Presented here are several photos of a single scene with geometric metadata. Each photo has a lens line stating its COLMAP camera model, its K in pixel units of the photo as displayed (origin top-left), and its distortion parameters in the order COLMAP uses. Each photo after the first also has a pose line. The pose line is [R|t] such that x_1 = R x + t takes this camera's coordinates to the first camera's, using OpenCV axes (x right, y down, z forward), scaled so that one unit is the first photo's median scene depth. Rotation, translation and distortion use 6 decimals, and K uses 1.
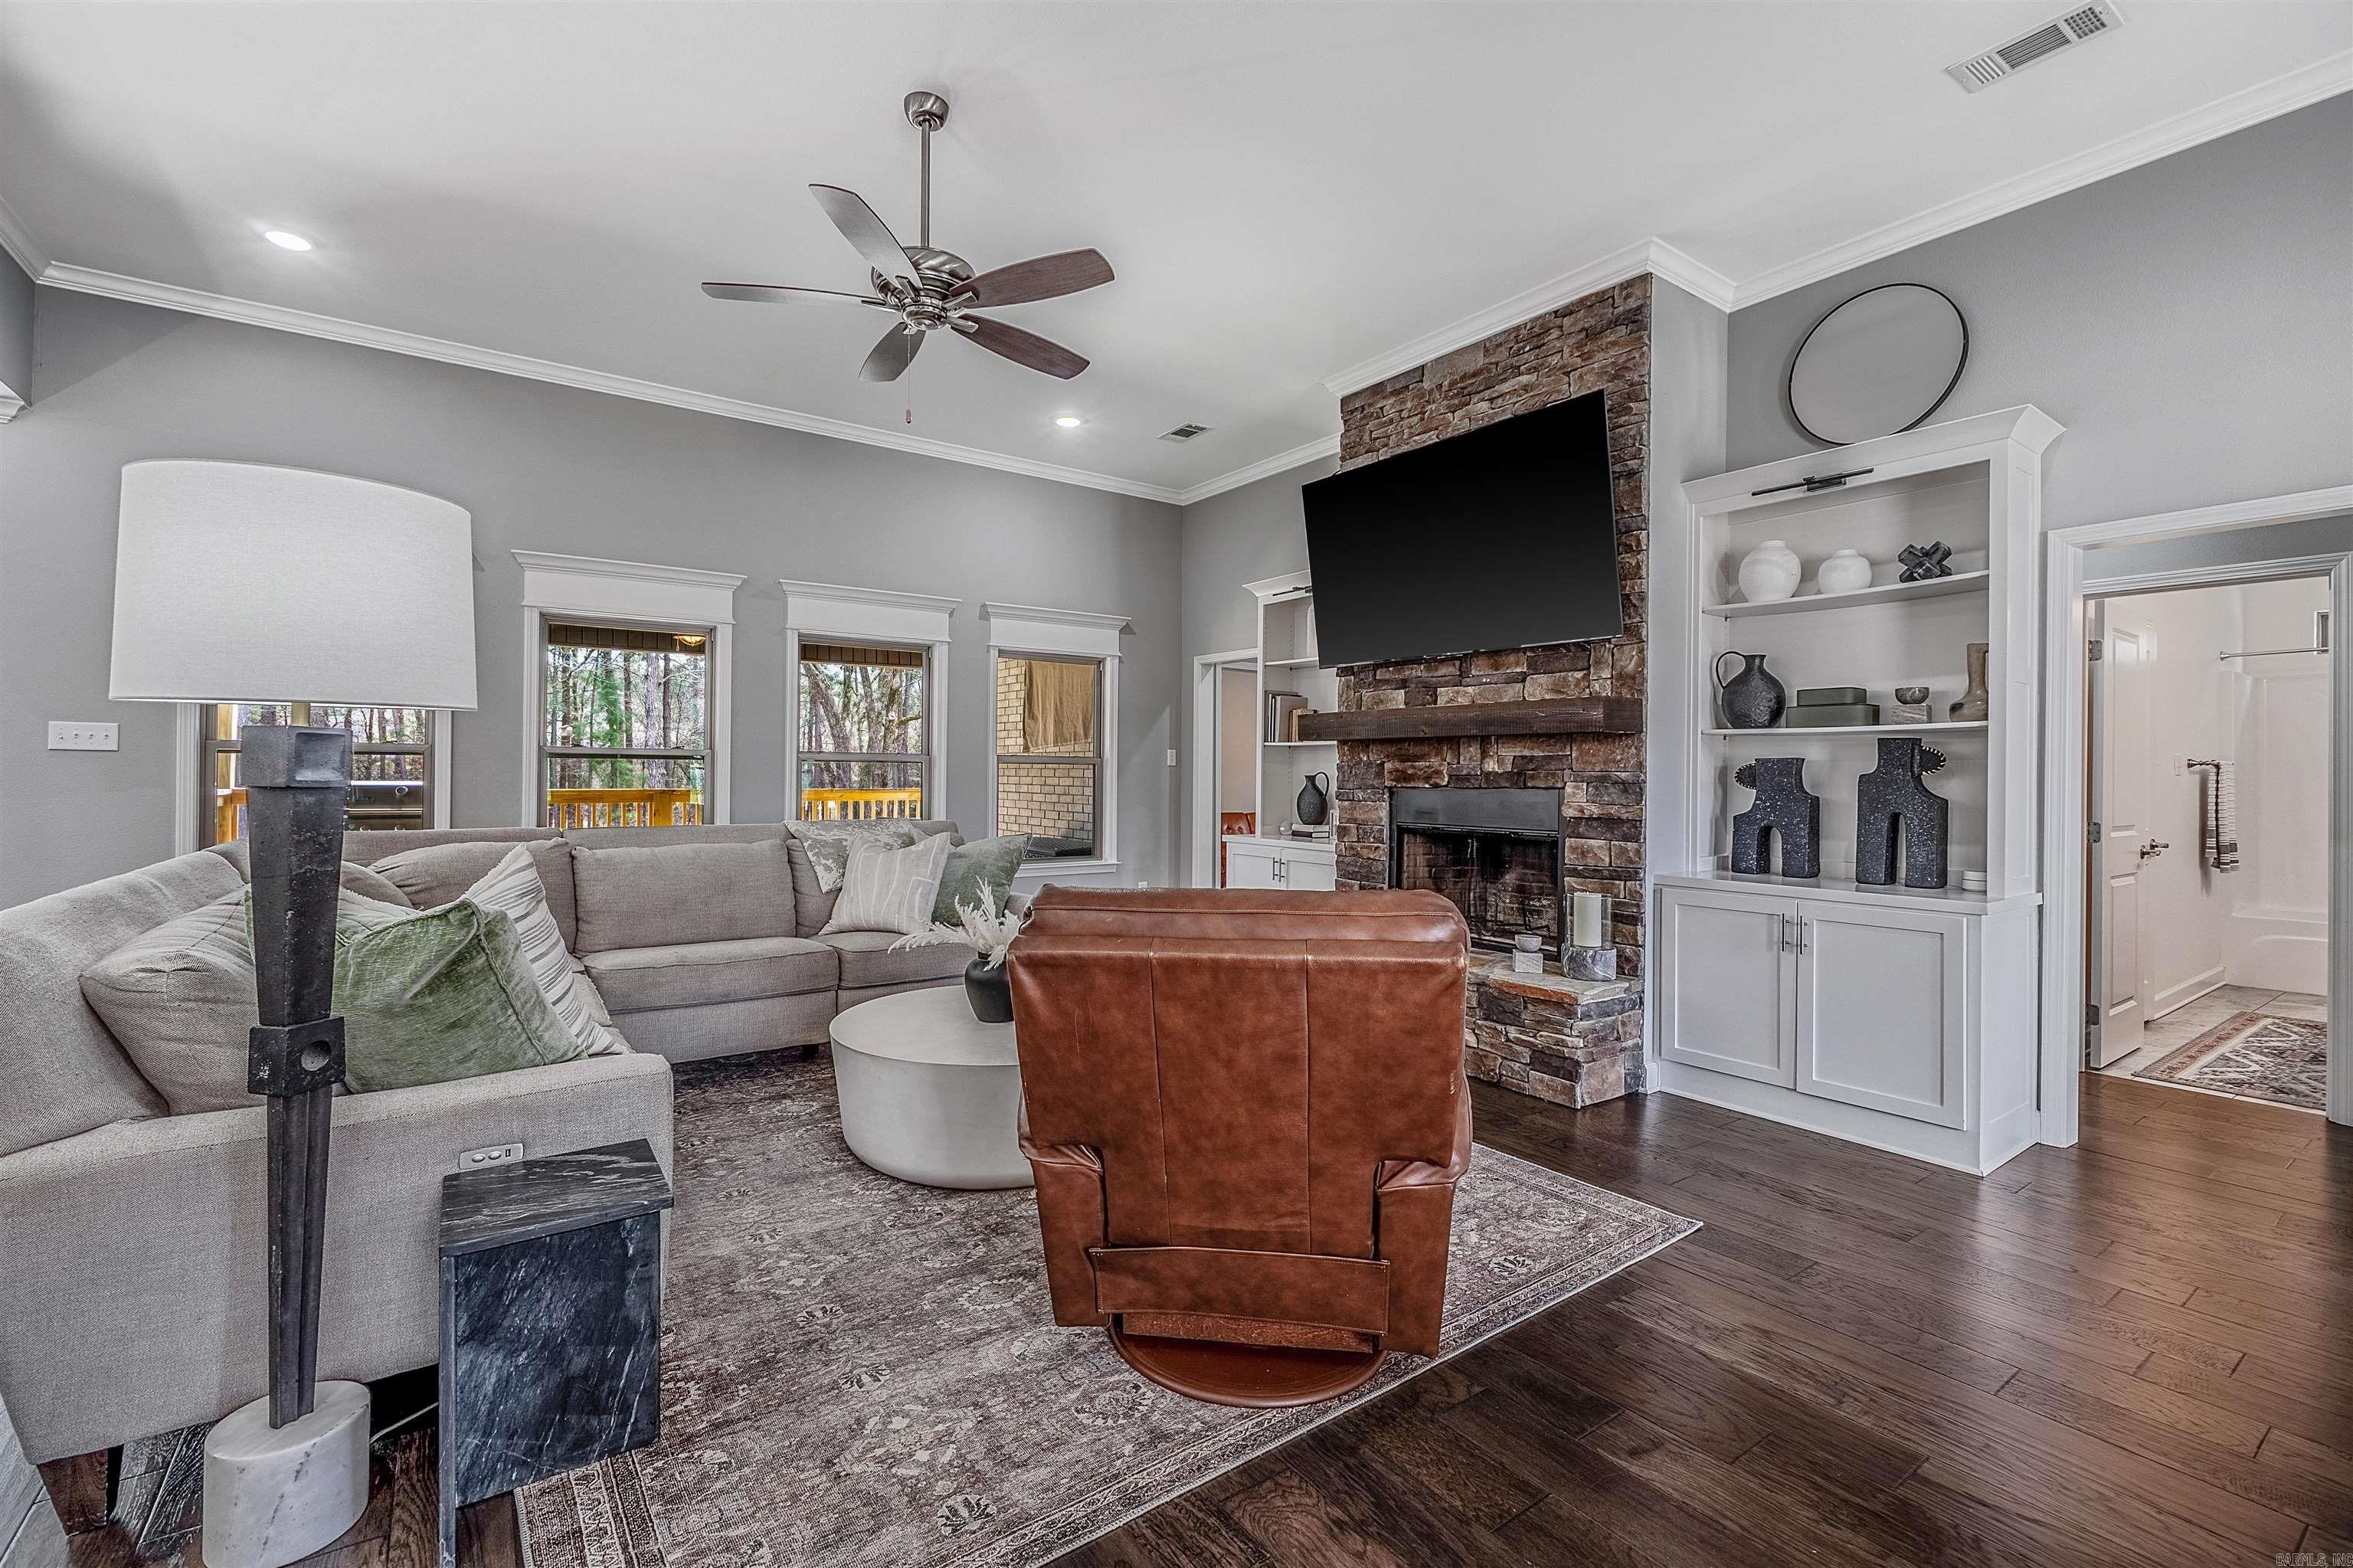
lens RADIAL K [[1030.1, 0, 1153.1], [0, 1030.1, 769.0], [0, 0, 1]] dist [0.000081, 0.000255]
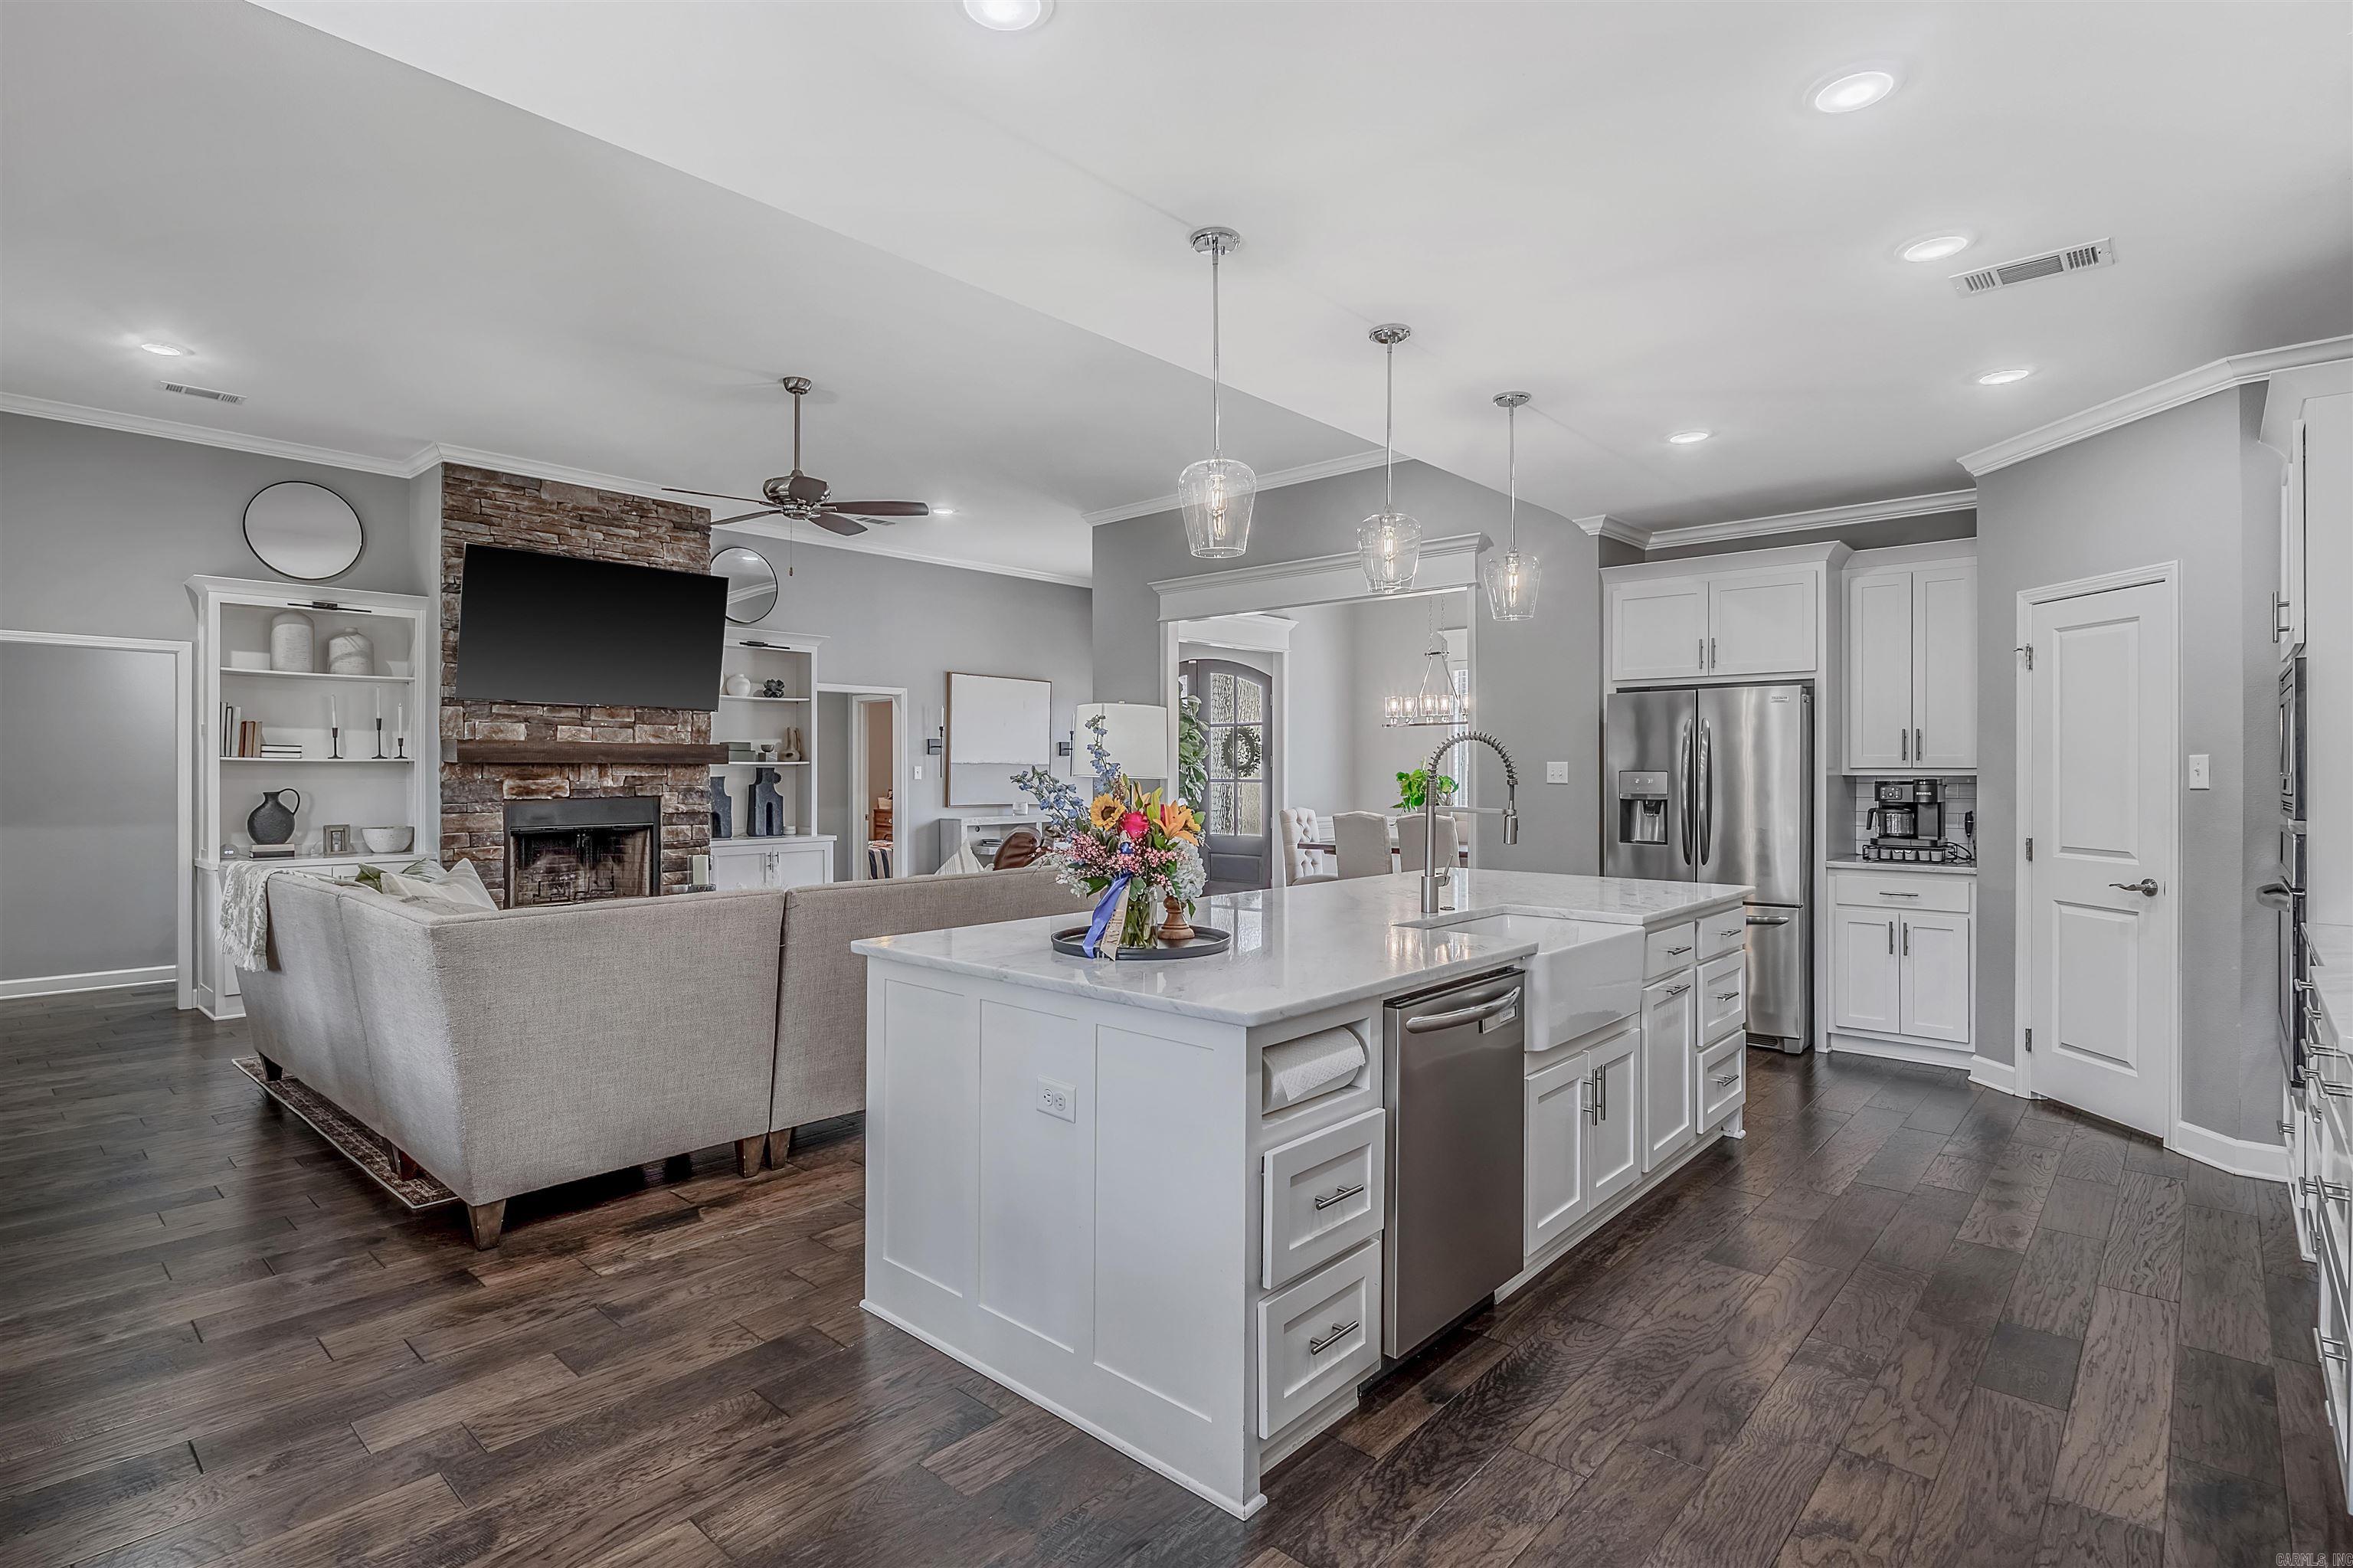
lens RADIAL K [[1149.7, 0, 1176.3], [0, 1149.7, 768.2], [0, 0, 1]] dist [0.000144, 0.000381]
pose [[-0.242450, -0.006037, 0.970145, -1.514158], [-0.007300, 0.999964, 0.004398, -0.037994], [-0.970136, -0.006016, -0.242486, 0.624503]]
